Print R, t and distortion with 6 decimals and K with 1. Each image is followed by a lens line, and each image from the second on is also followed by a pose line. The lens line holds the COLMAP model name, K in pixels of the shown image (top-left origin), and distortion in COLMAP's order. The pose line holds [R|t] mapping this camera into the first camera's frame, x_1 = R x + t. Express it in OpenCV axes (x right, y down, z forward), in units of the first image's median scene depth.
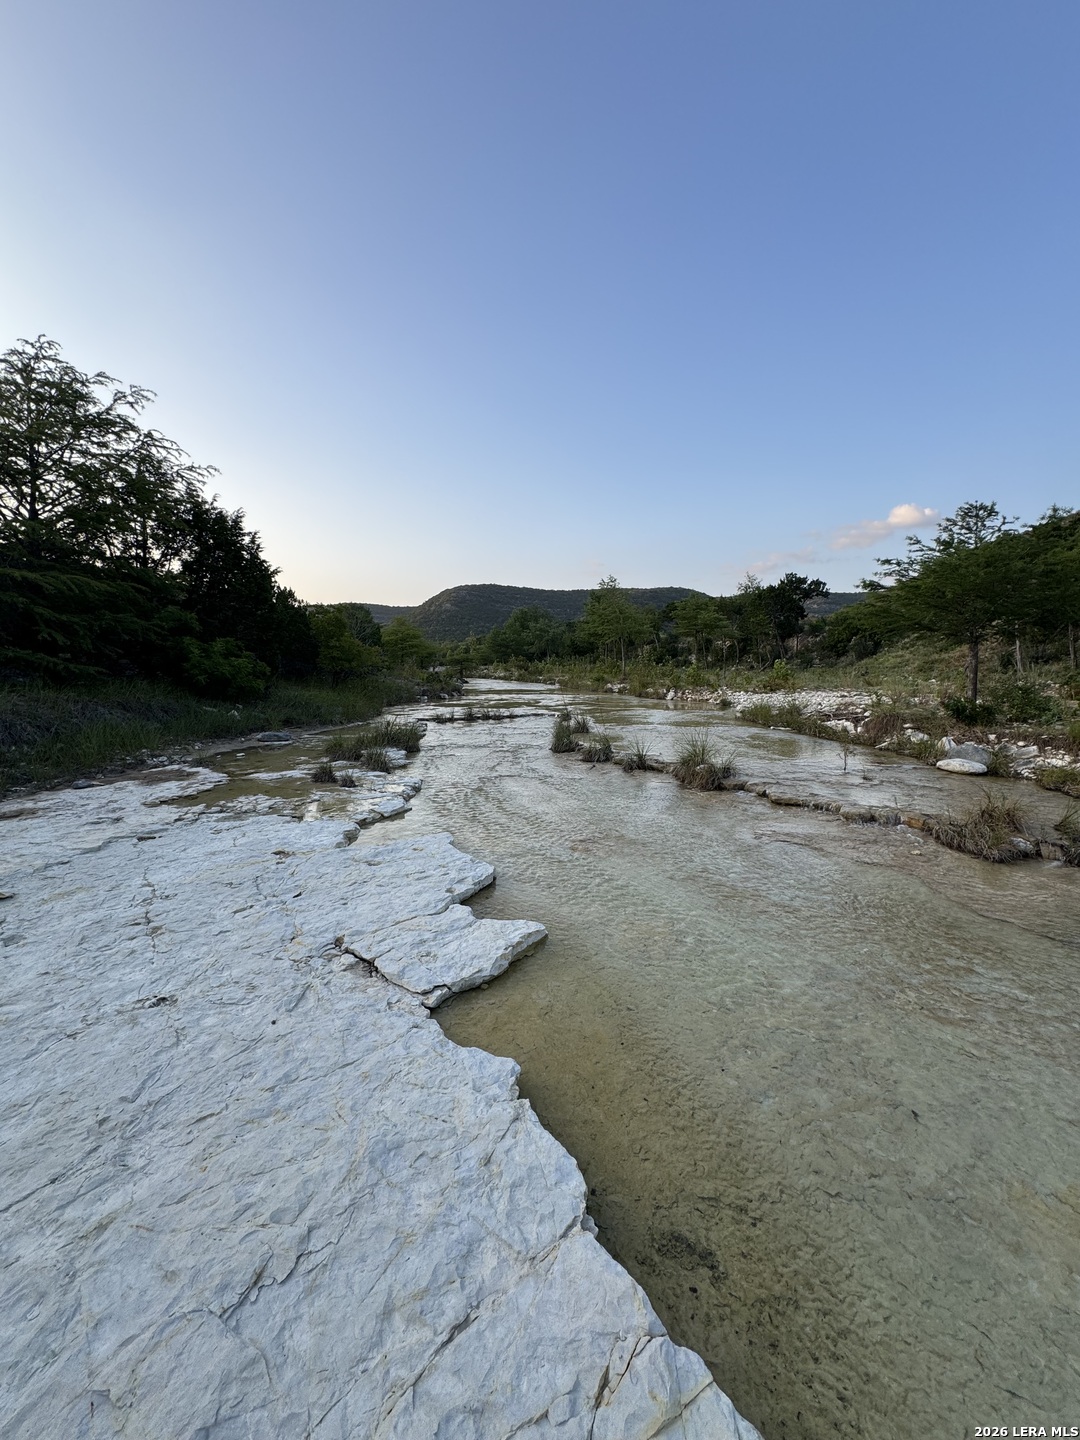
lens RADIAL K [[573.2, 0, 537.9], [0, 573.2, 721.0], [0, 0, 1]] dist [-0.001142, 0.000650]
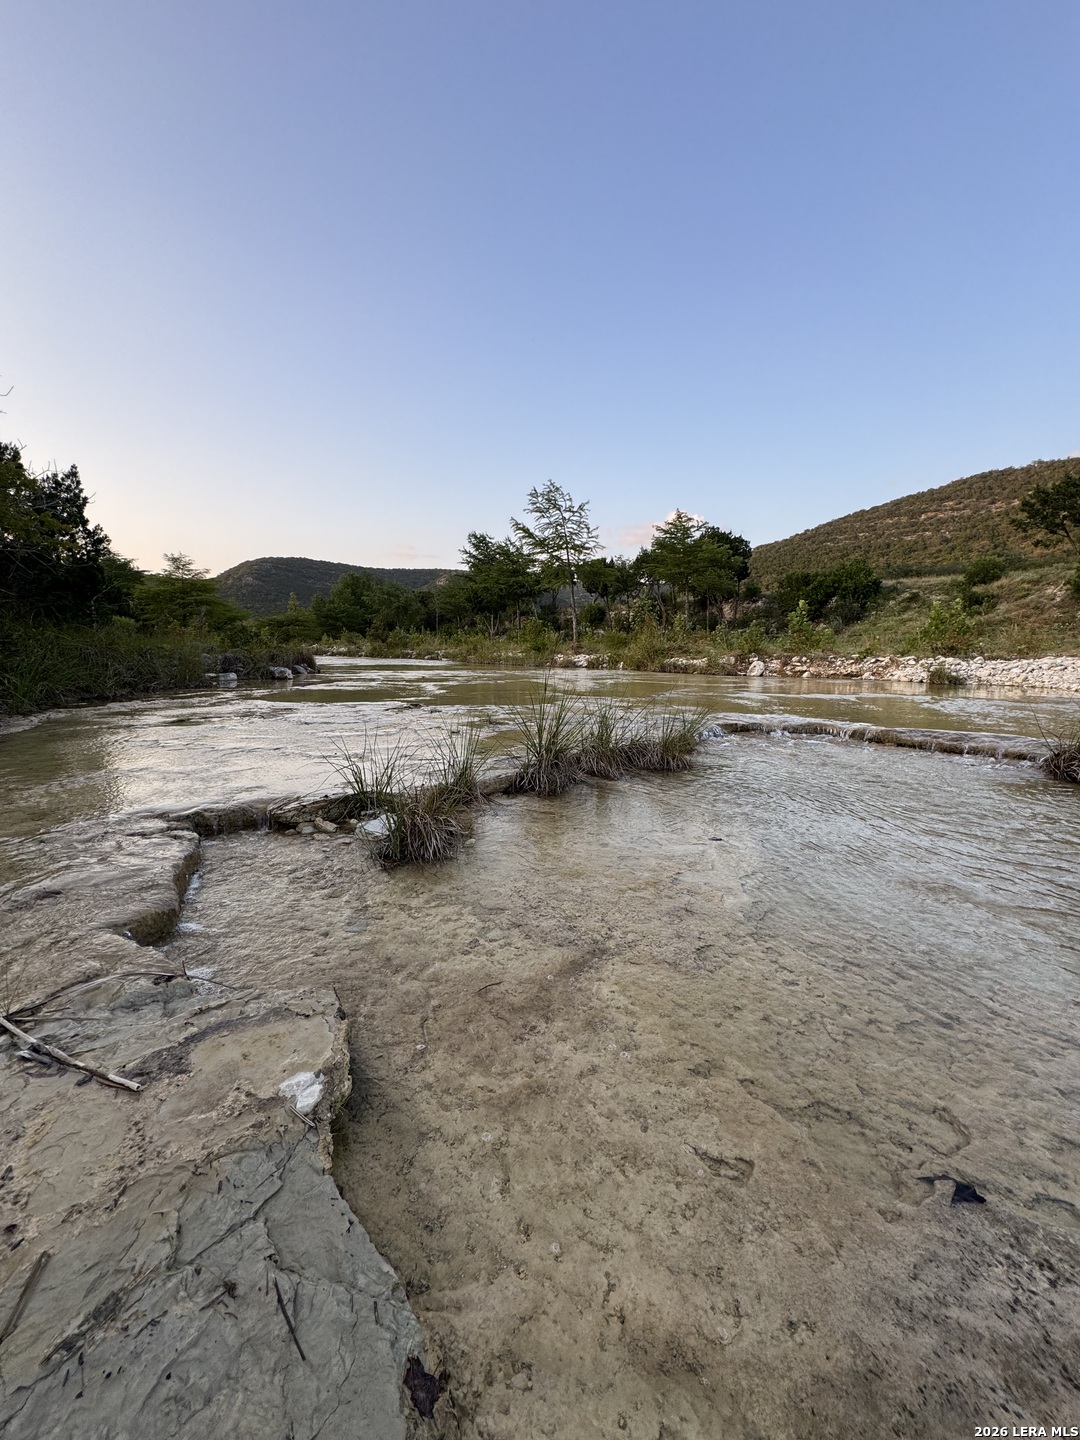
lens RADIAL K [[573.2, 0, 537.9], [0, 573.2, 721.0], [0, 0, 1]] dist [-0.001142, 0.000650]
pose [[0.953566, -0.031342, 0.299549, -0.742740], [0.023106, 0.999252, 0.031000, -0.110121], [-0.300296, -0.022639, 0.953577, 3.636224]]
